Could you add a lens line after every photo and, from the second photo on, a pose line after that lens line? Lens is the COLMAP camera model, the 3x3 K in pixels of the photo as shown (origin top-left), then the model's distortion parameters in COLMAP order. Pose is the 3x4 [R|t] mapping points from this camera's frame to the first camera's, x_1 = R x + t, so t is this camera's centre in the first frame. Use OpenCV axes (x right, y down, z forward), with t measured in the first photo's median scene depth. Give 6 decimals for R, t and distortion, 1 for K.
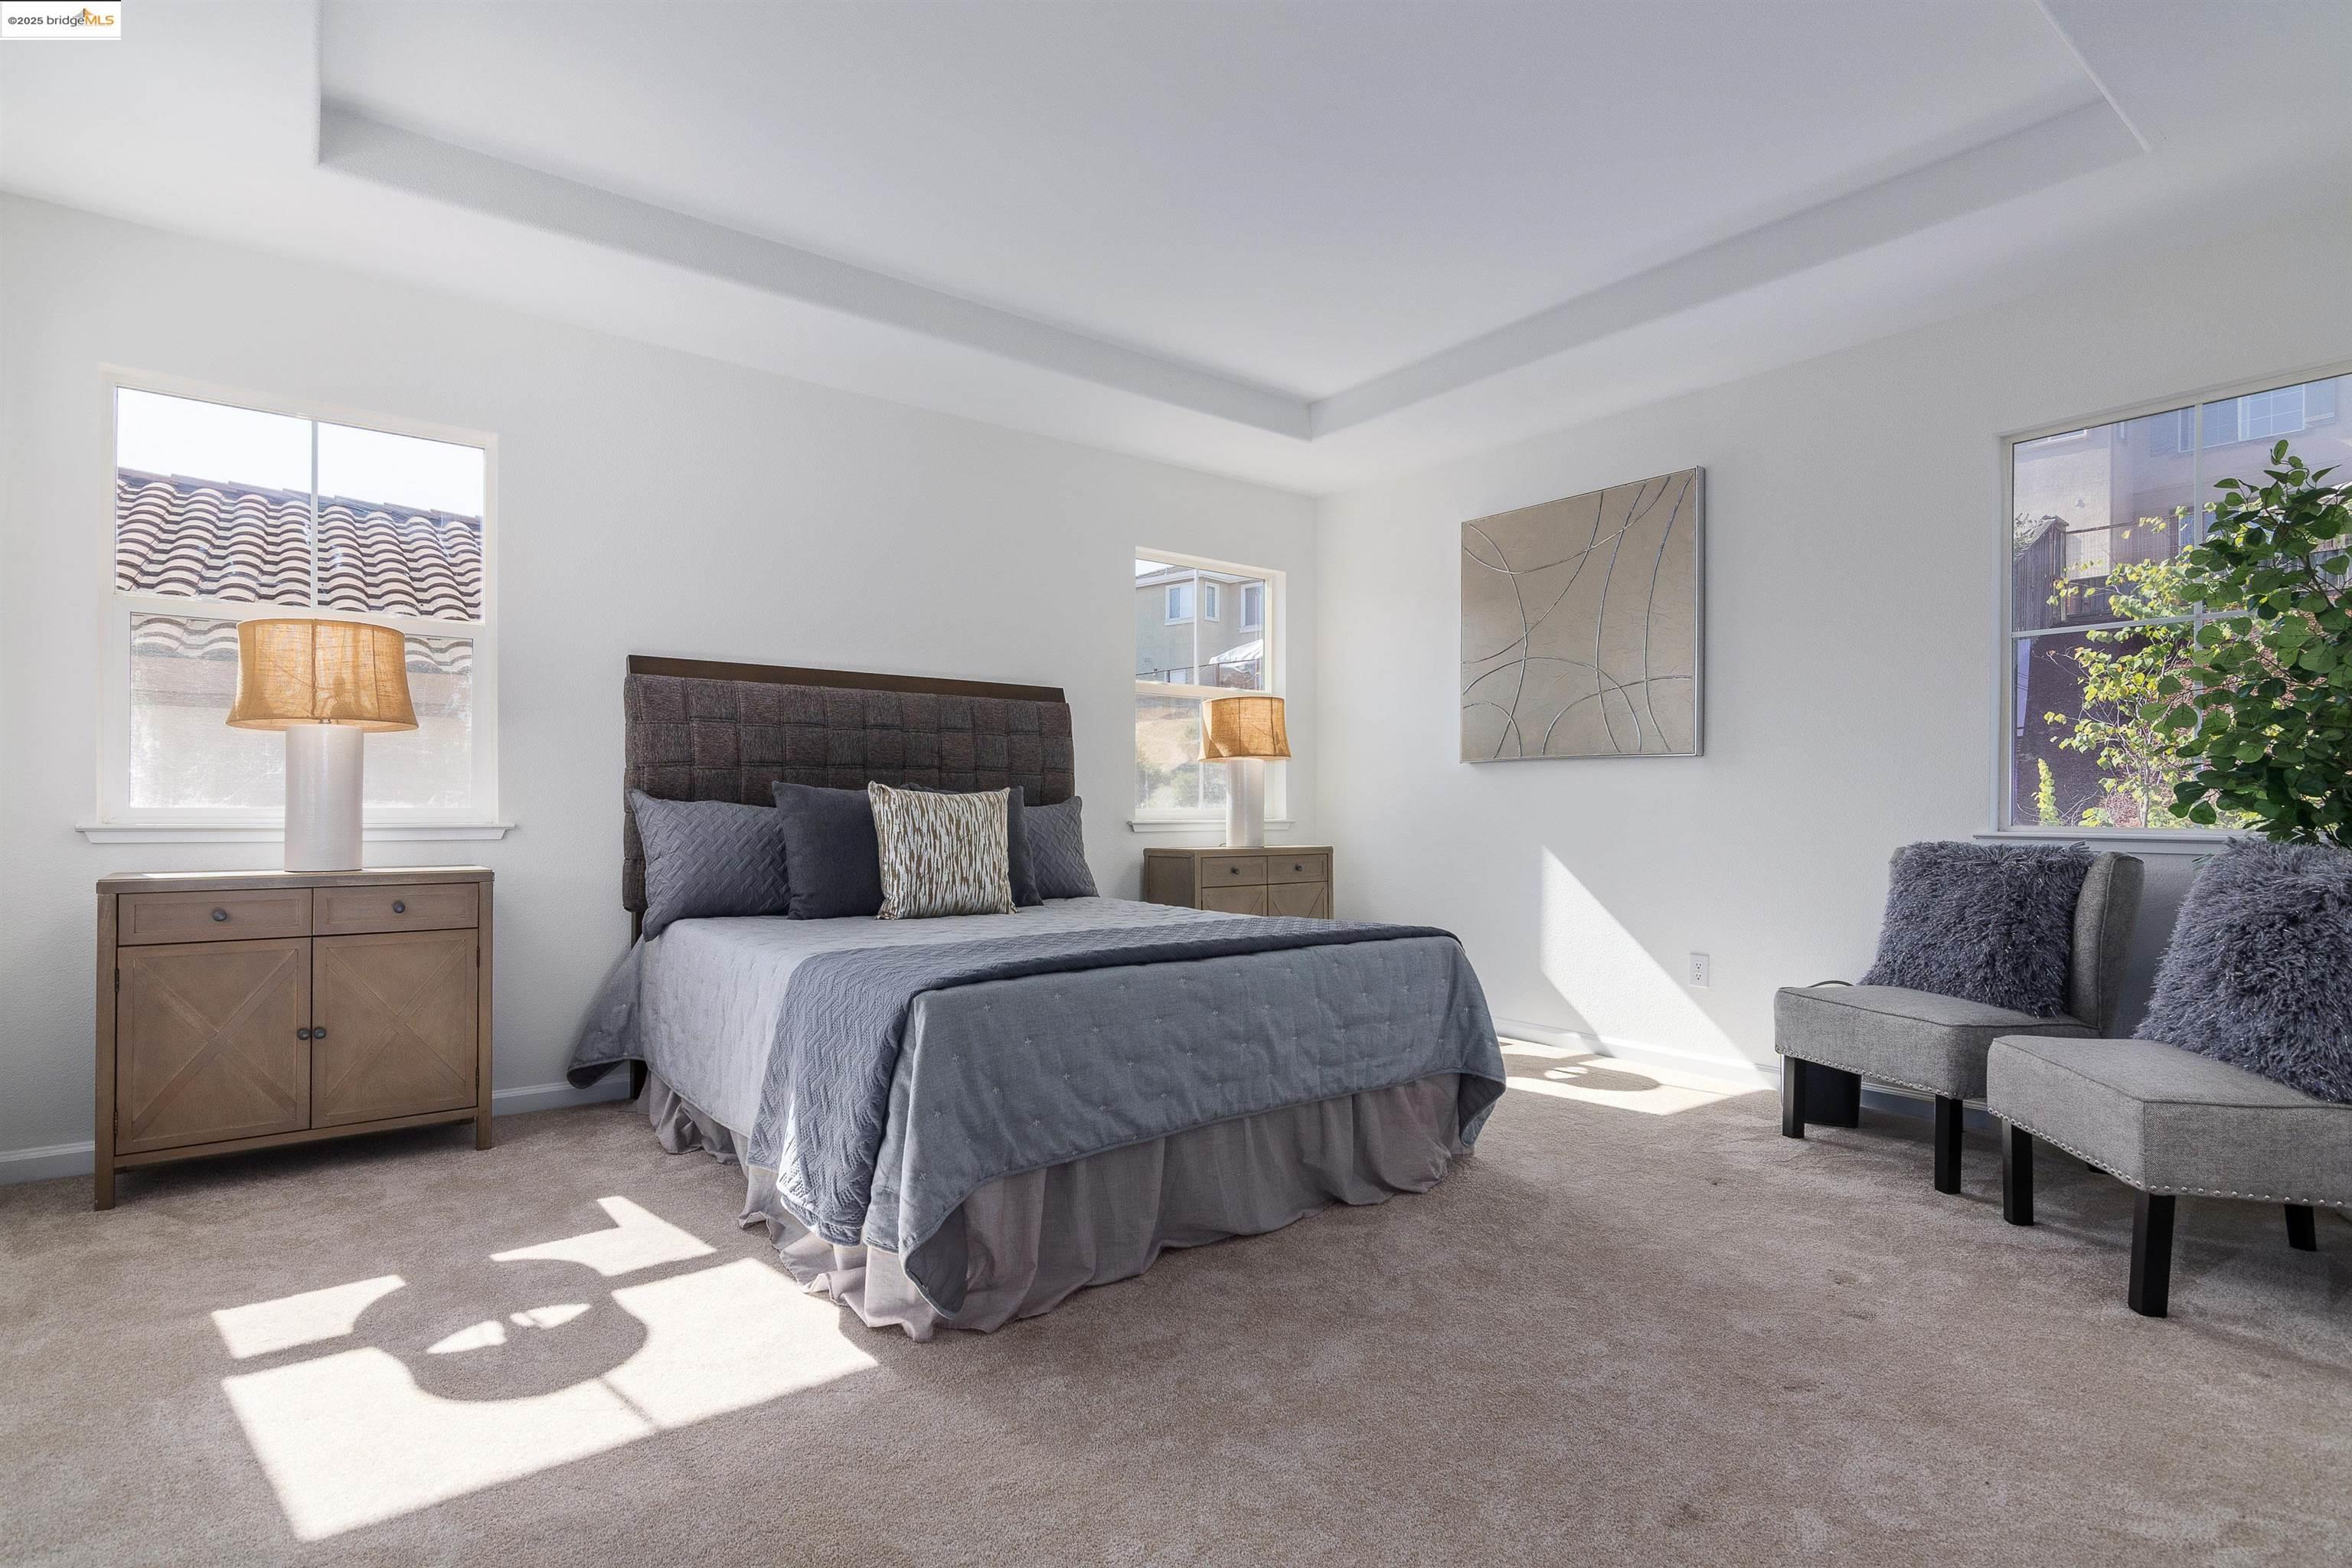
lens RADIAL K [[1135.2, 0, 1178.3], [0, 1135.2, 793.4], [0, 0, 1]] dist [-0.000649, 0.001322]
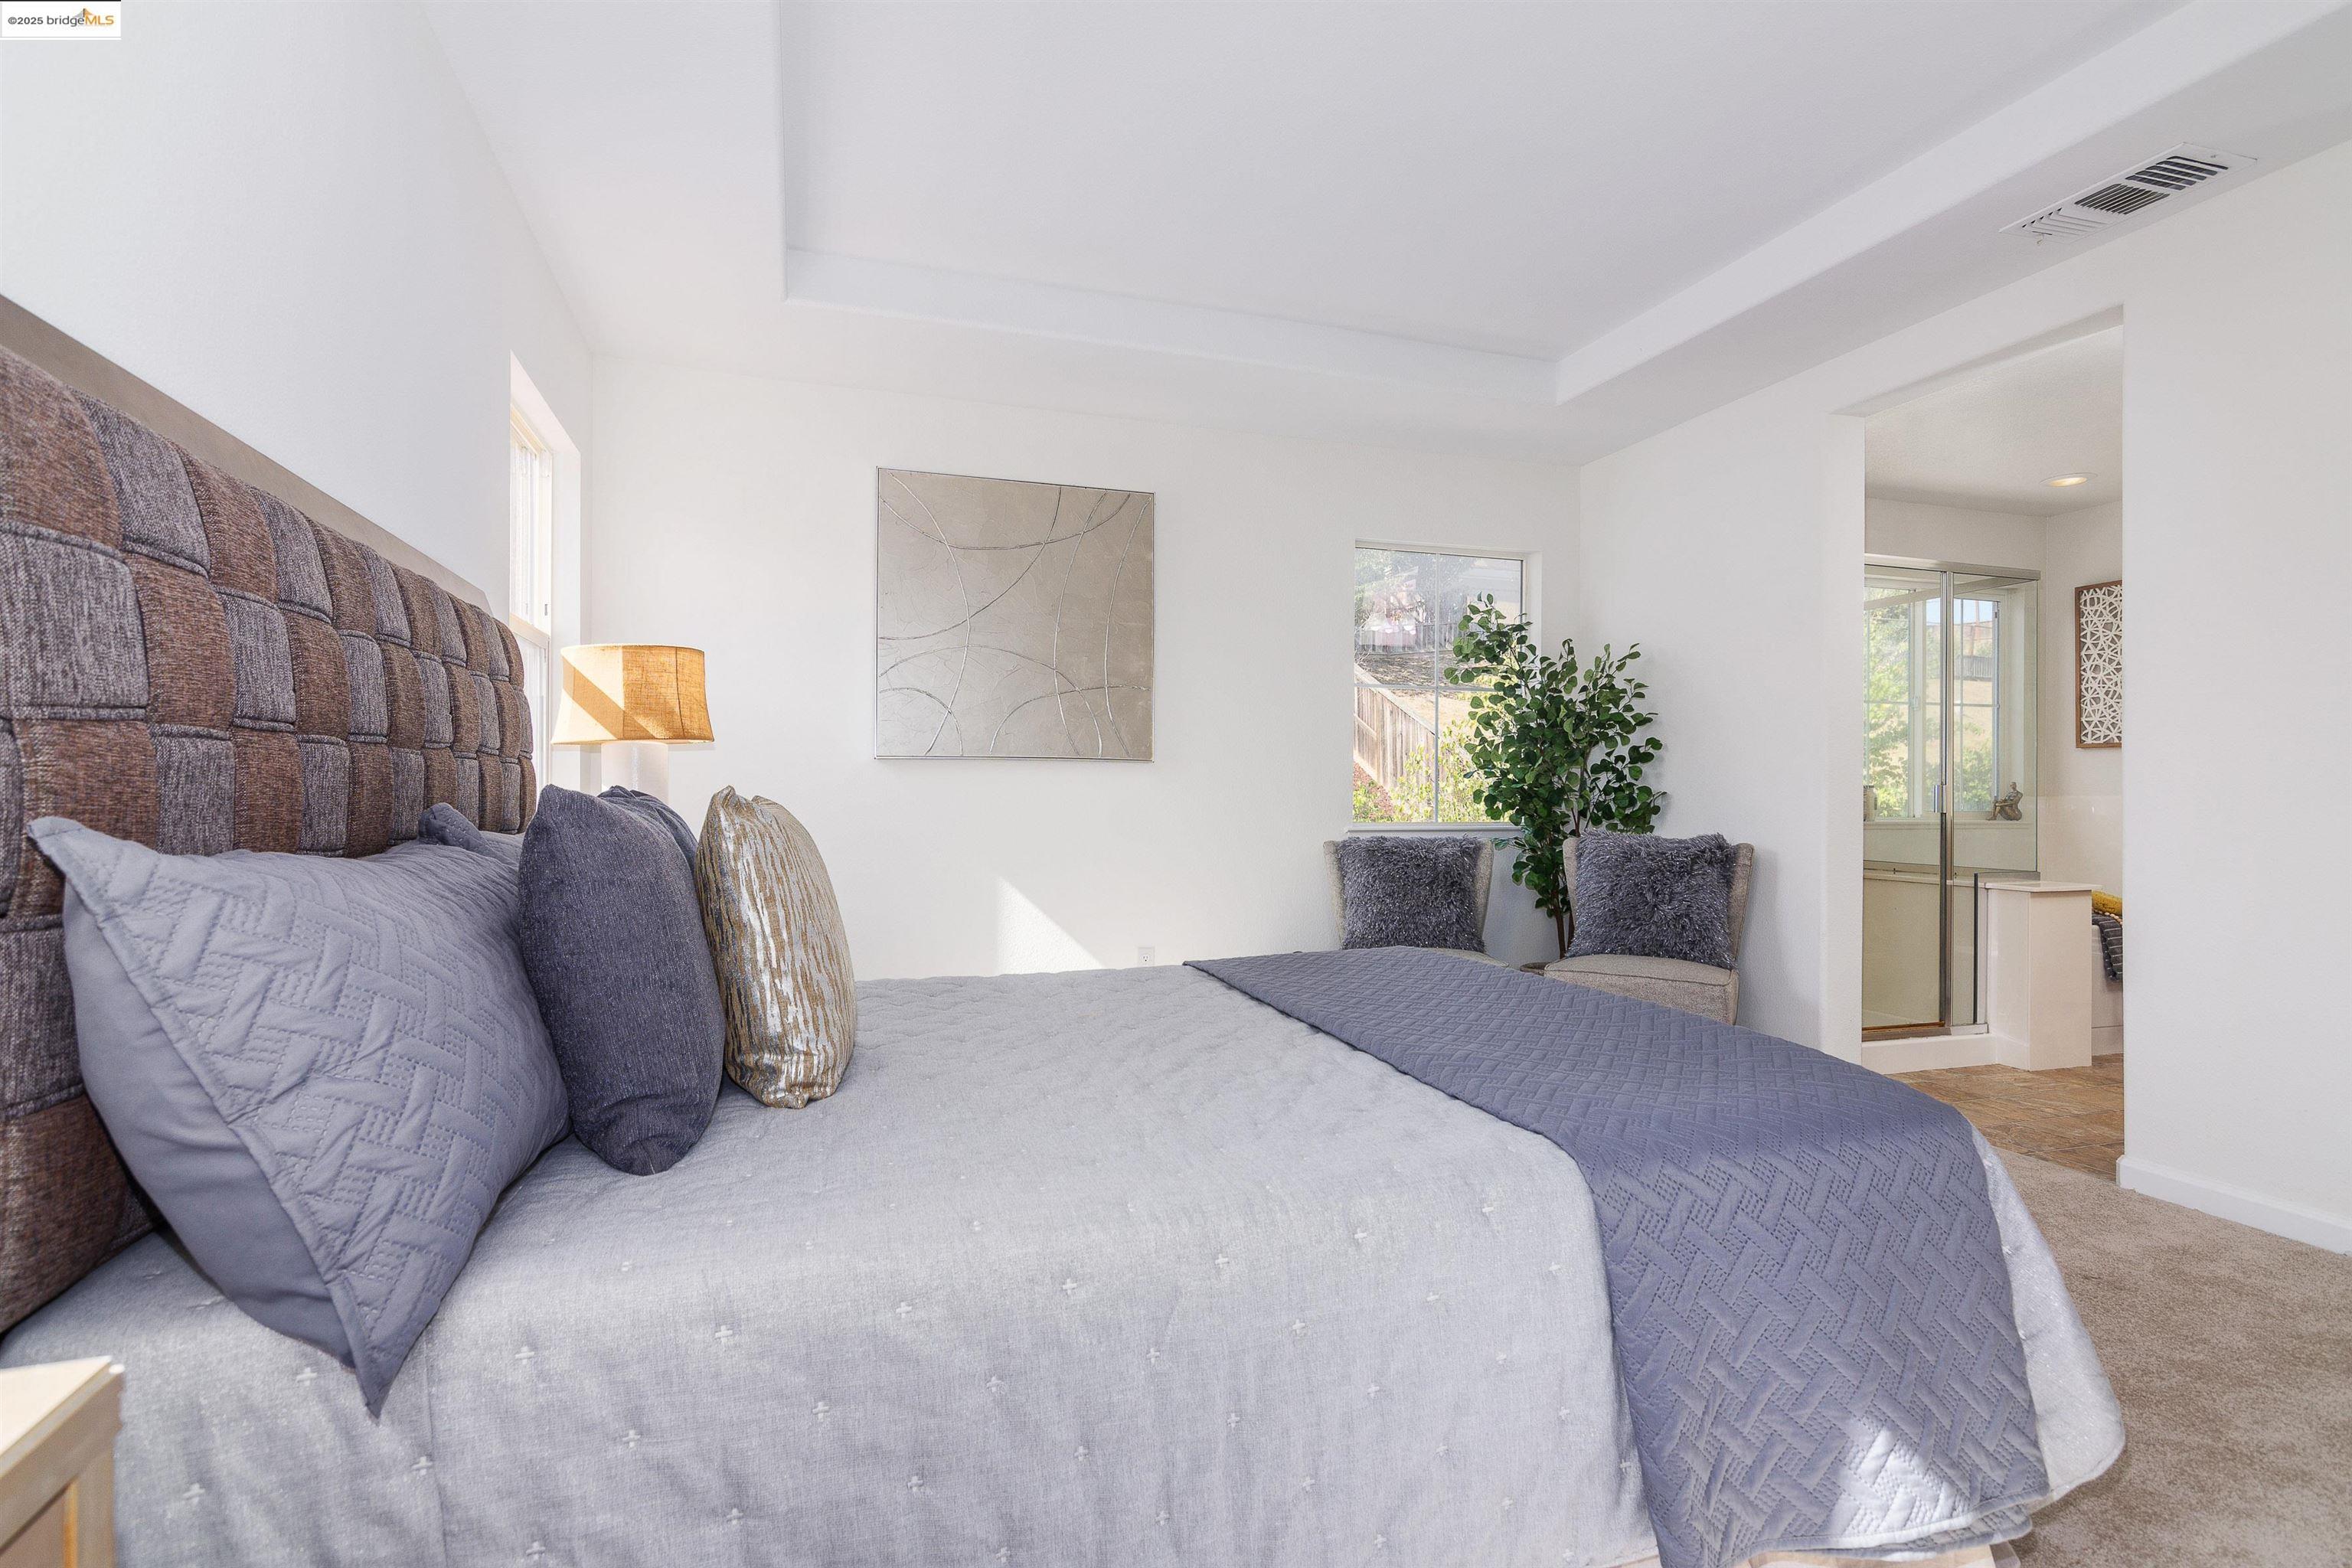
lens RADIAL K [[1135.2, 0, 1177.5], [0, 1135.2, 793.1], [0, 0, 1]] dist [-0.000649, 0.001322]
pose [[0.338647, -0.004570, 0.940902, -0.613540], [-0.015593, 0.999824, 0.010468, -0.017138], [-0.940784, -0.018216, 0.338516, 0.686794]]
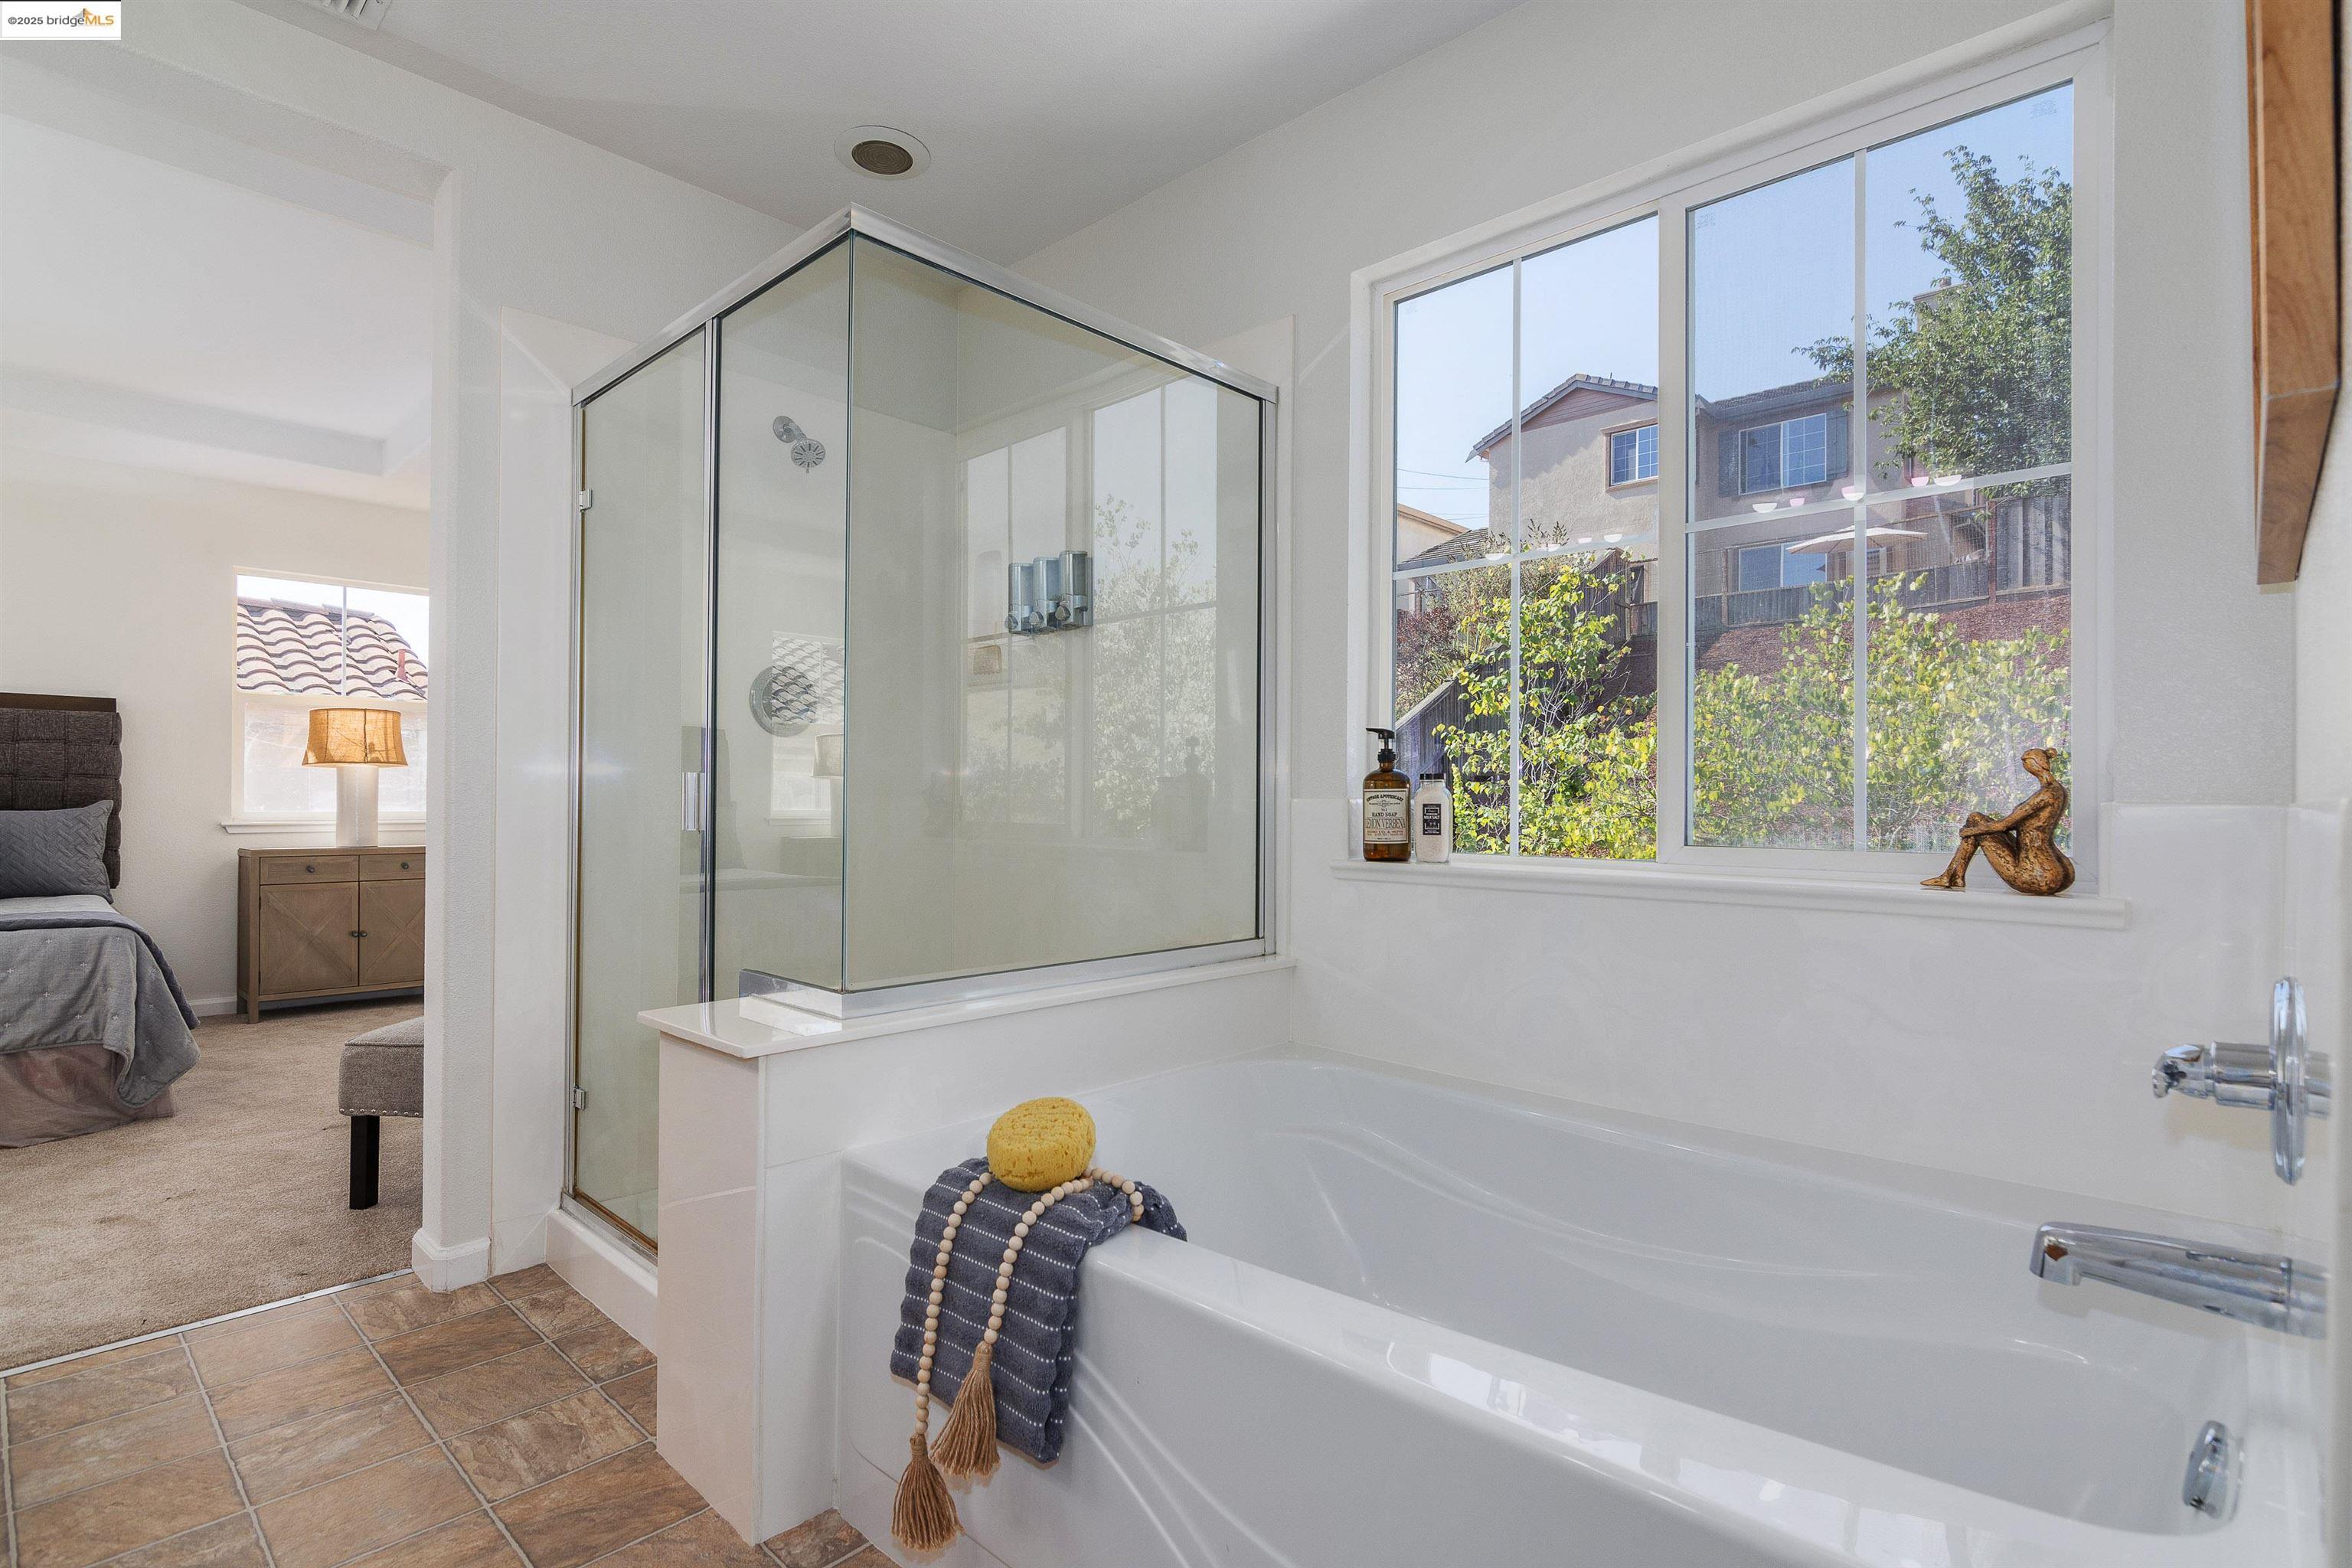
lens RADIAL K [[1135.2, 0, 1174.1], [0, 1135.2, 789.4], [0, 0, 1]] dist [-0.000649, 0.001322]
pose [[0.989084, -0.000725, 0.147353, 0.908197], [0.000211, 0.999994, 0.003506, -0.013839], [-0.147355, -0.003436, 0.989078, -0.242539]]
